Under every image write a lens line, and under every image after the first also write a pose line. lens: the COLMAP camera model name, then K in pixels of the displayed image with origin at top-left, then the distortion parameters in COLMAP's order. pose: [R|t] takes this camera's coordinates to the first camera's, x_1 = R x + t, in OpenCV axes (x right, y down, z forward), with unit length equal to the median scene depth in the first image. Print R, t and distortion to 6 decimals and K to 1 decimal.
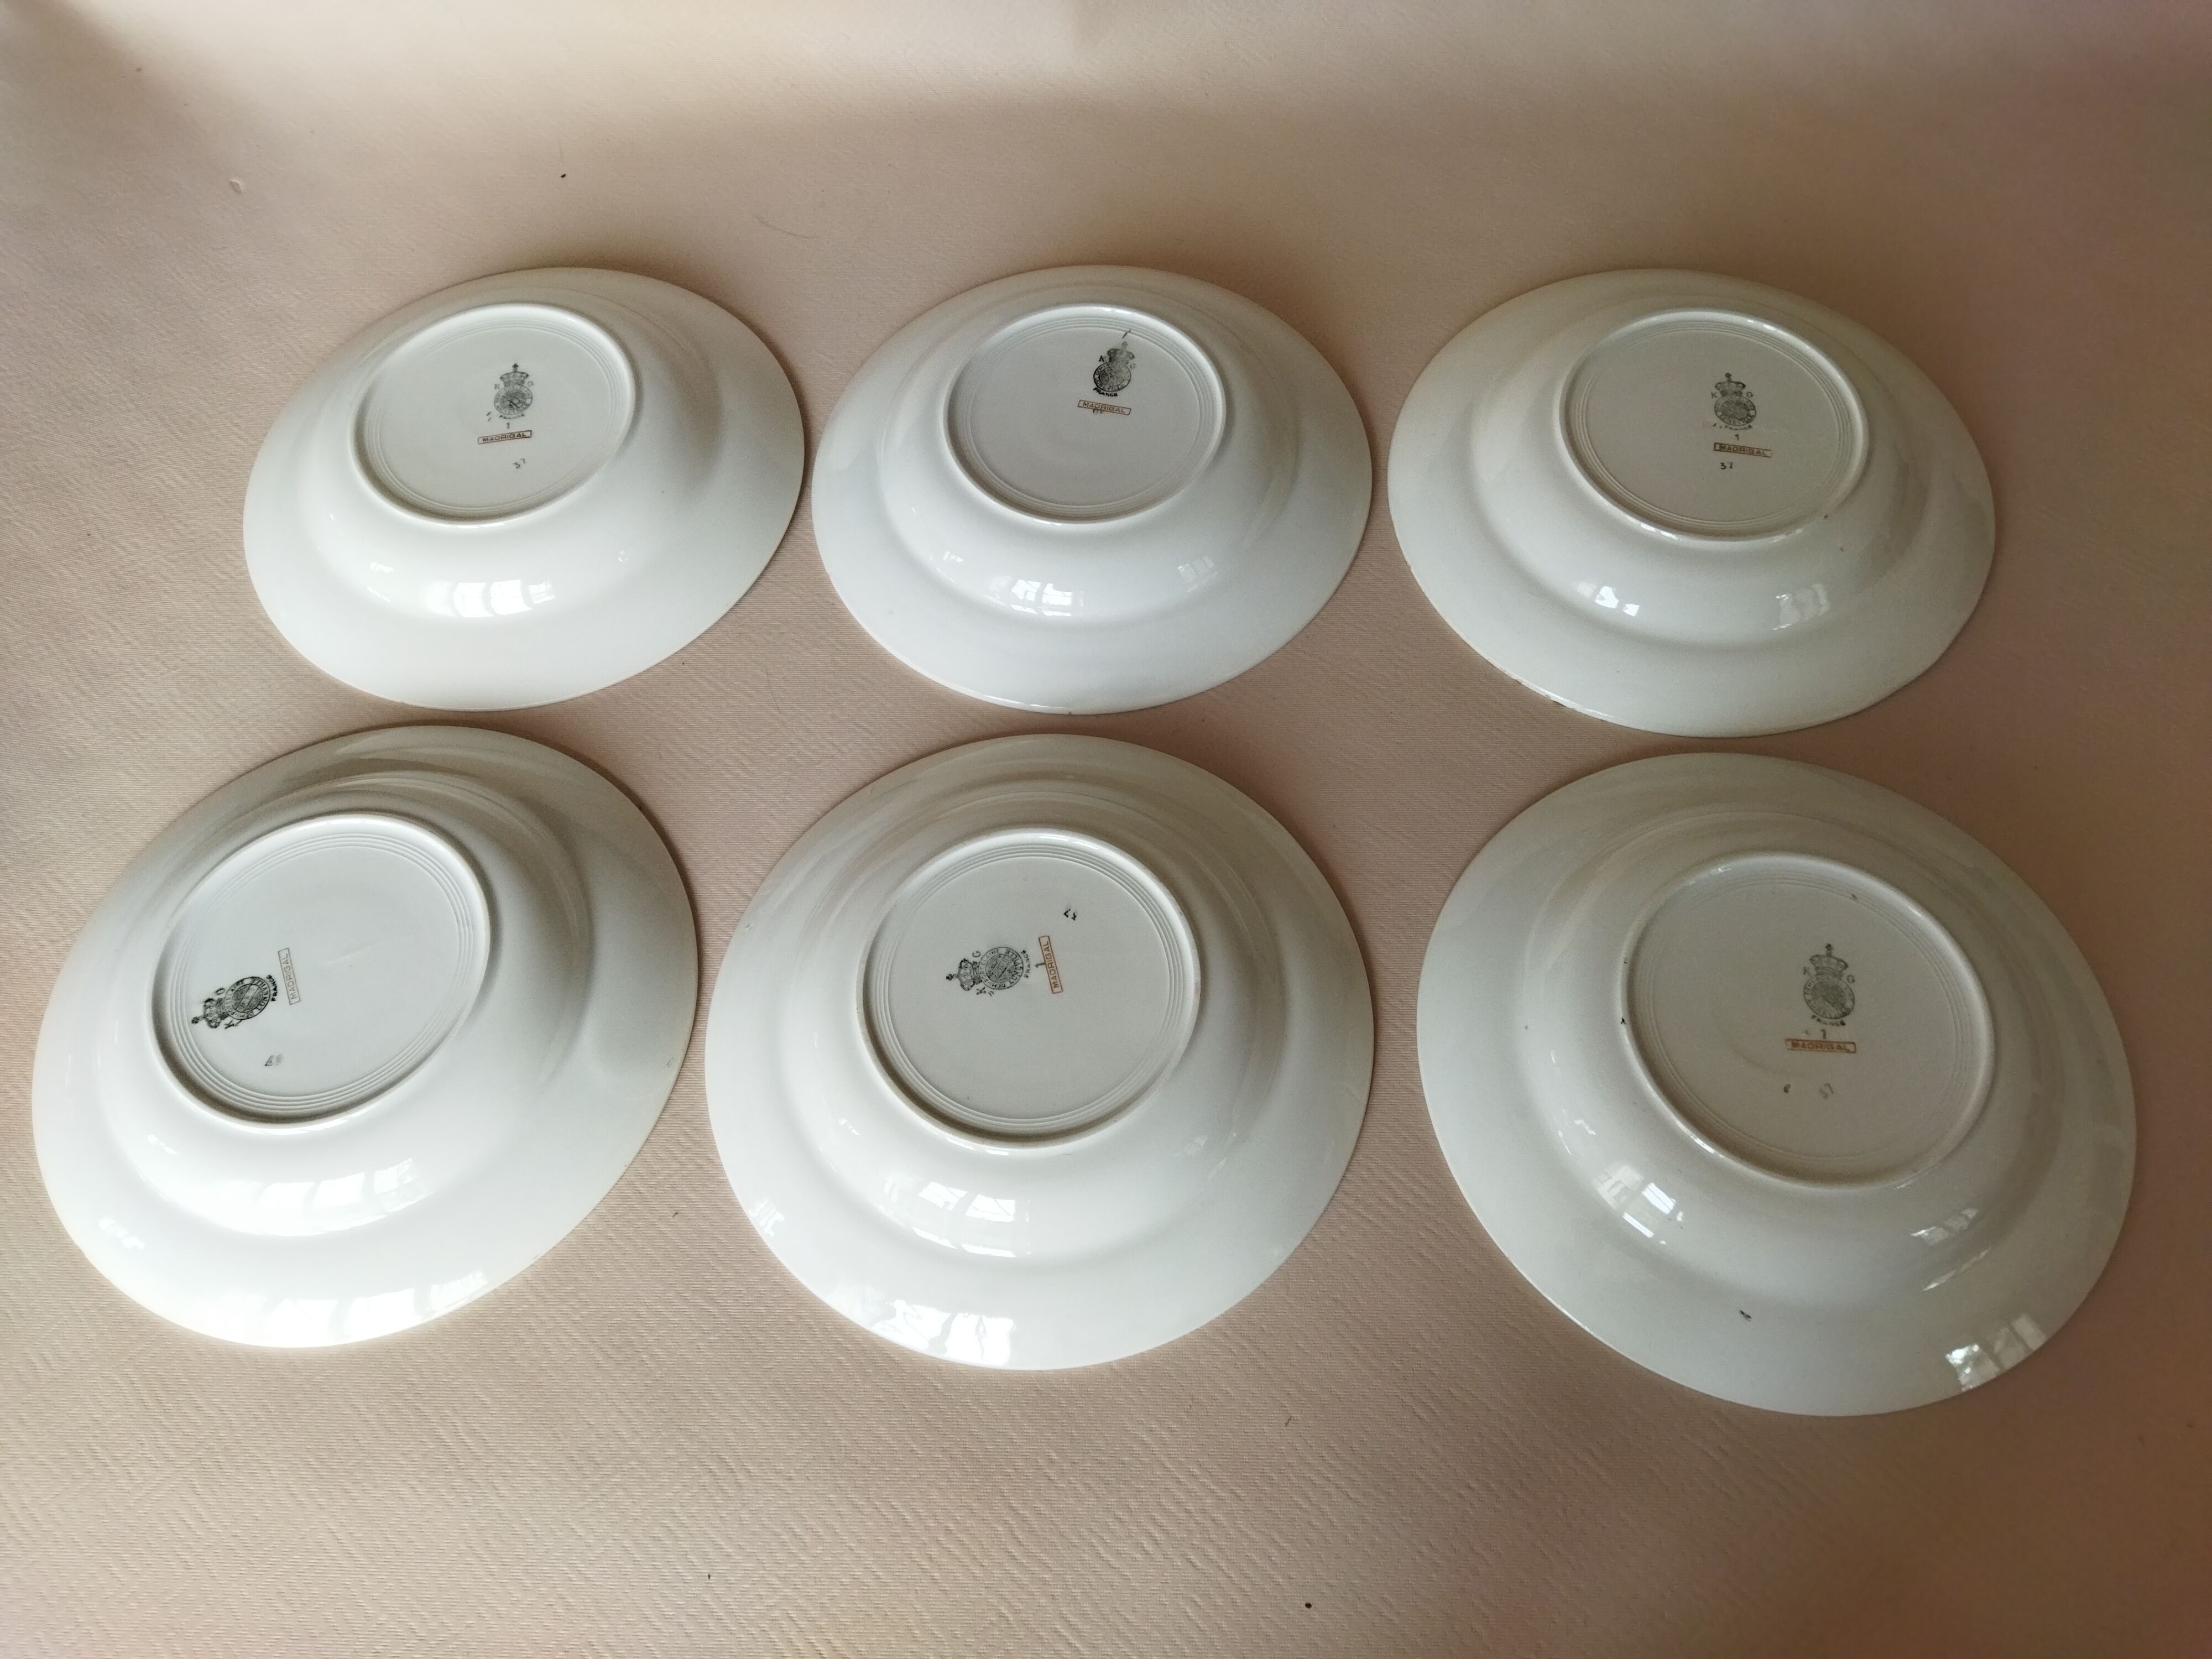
lens RADIAL K [[1725.8, 0, 1096.6], [0, 1725.8, 870.5], [0, 0, 1]] dist [0.057809, -0.075620]
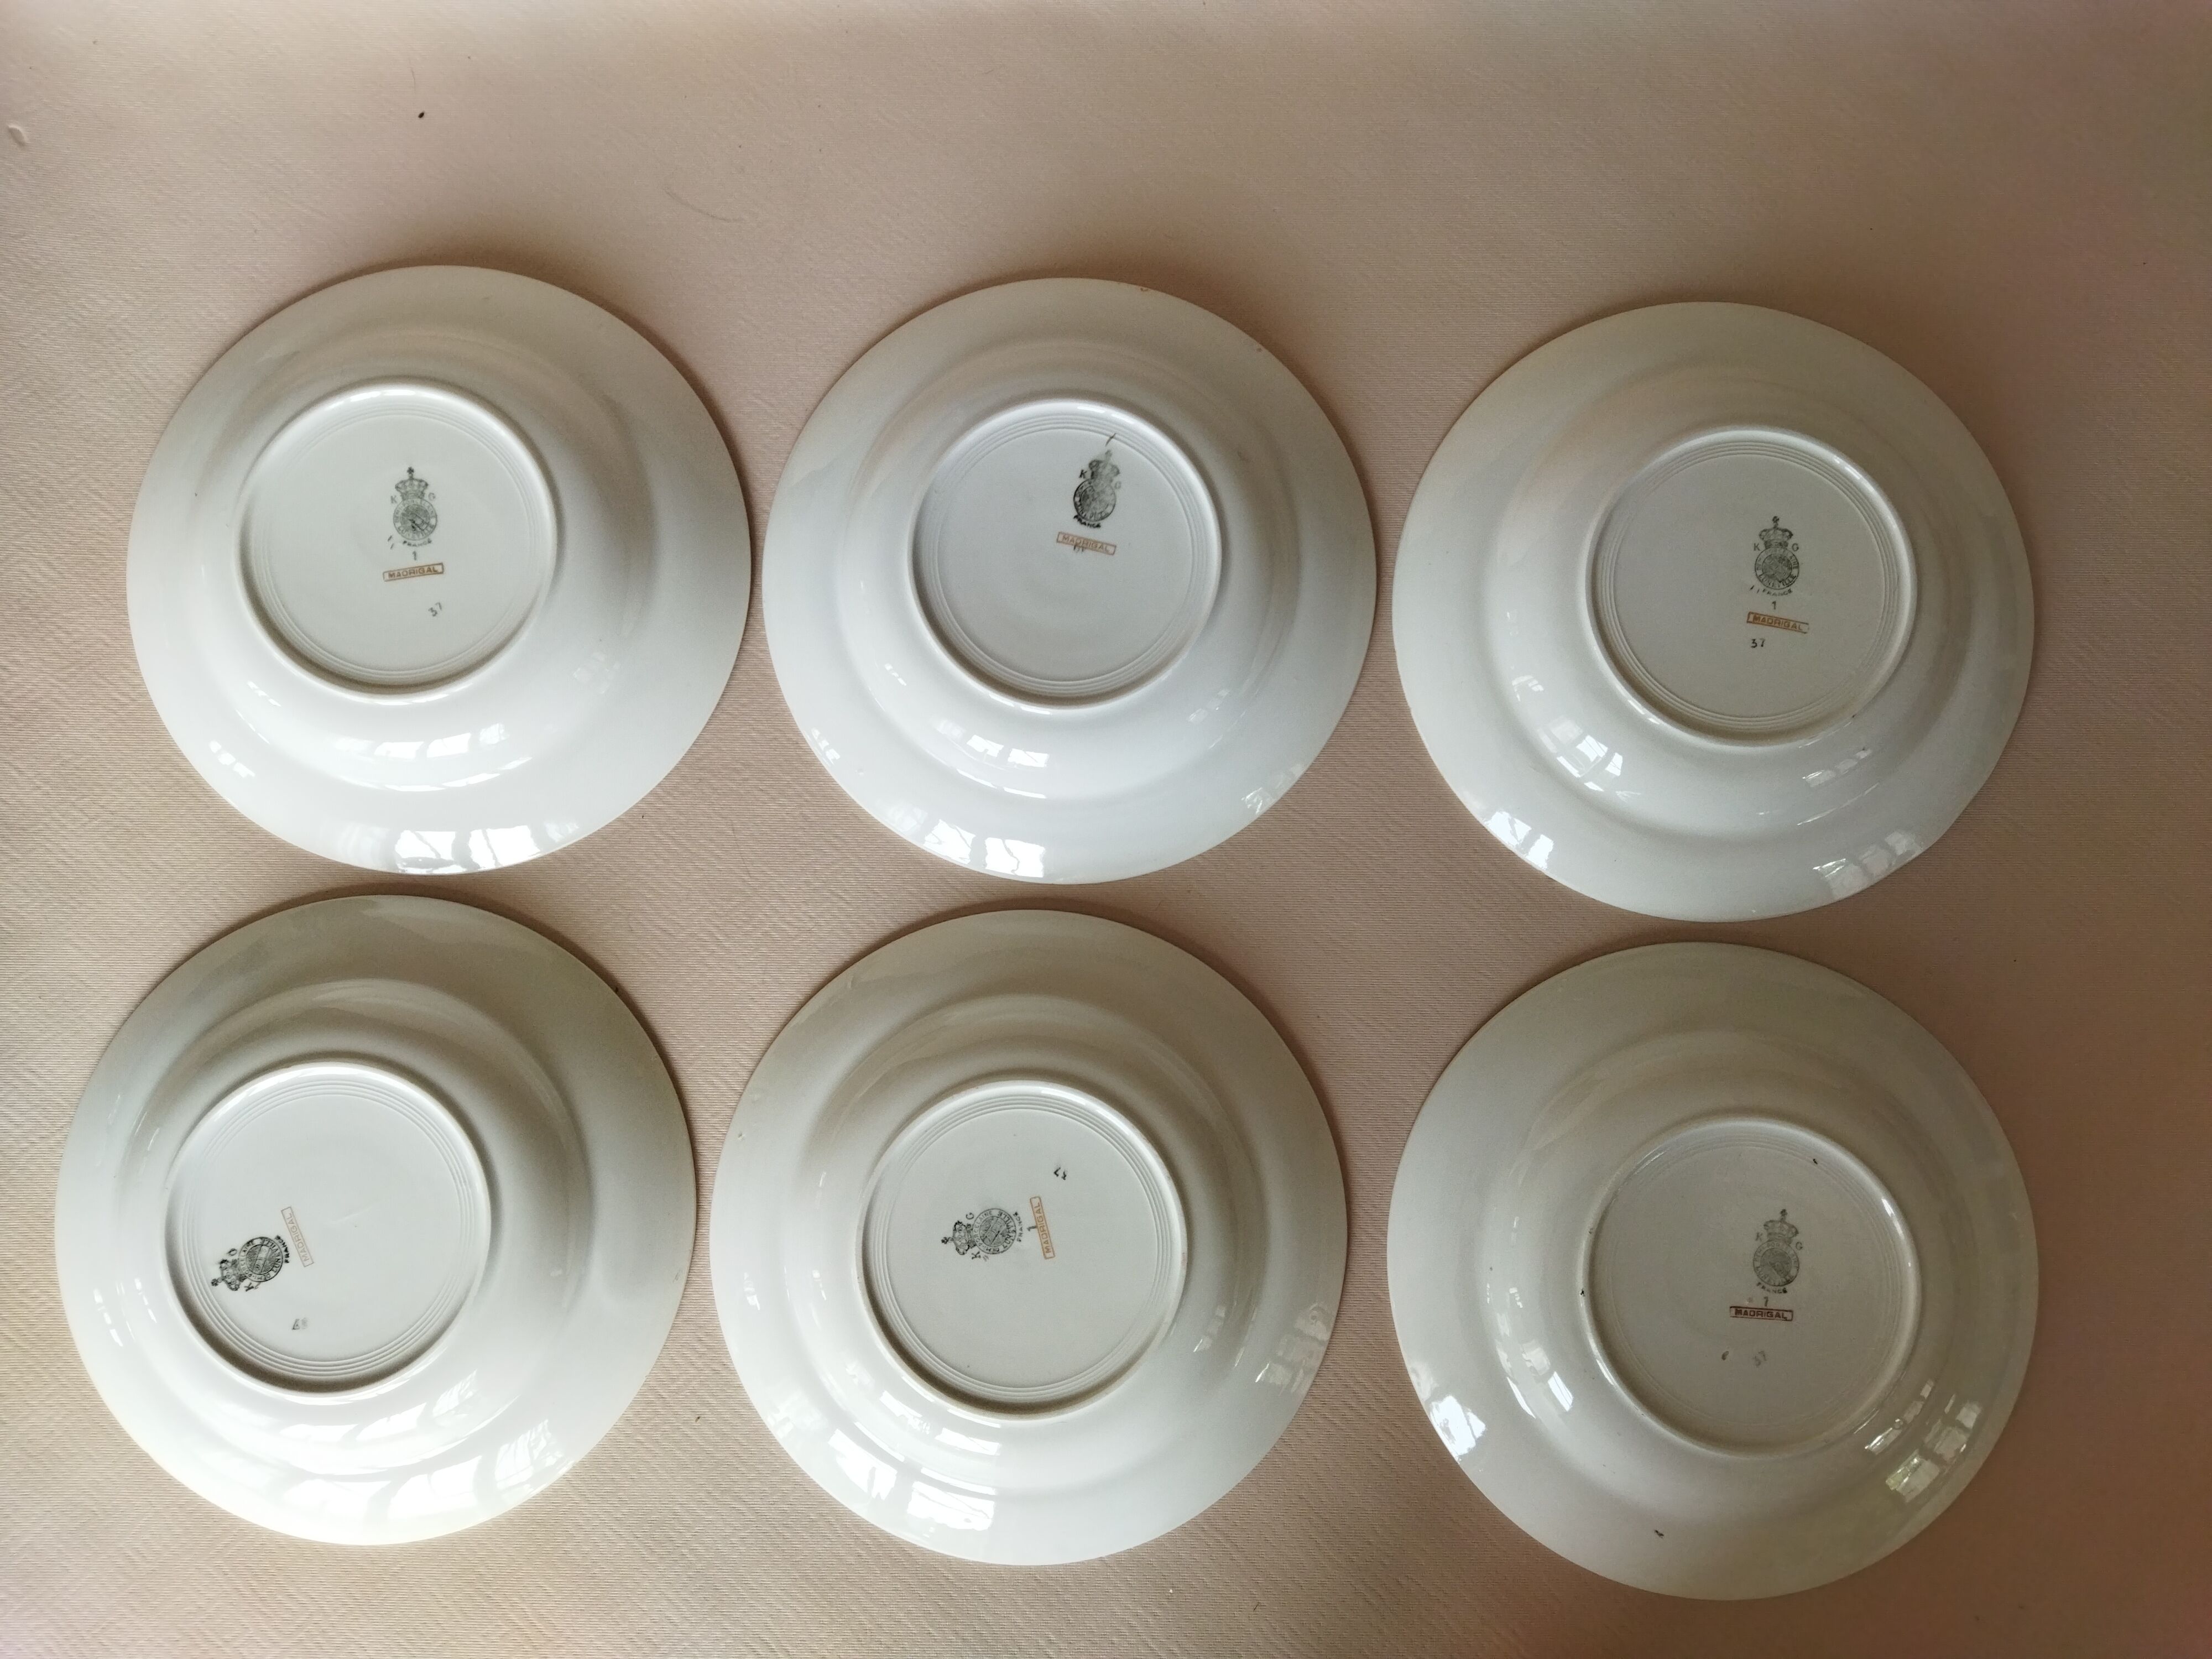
lens RADIAL K [[1725.8, 0, 1099.2], [0, 1725.8, 810.4], [0, 0, 1]] dist [0.057809, -0.075620]
pose [[0.999320, -0.012010, 0.034862, -0.024233], [-0.002769, 0.918360, 0.395737, -0.553465], [-0.036769, -0.395565, 0.917702, 0.135703]]
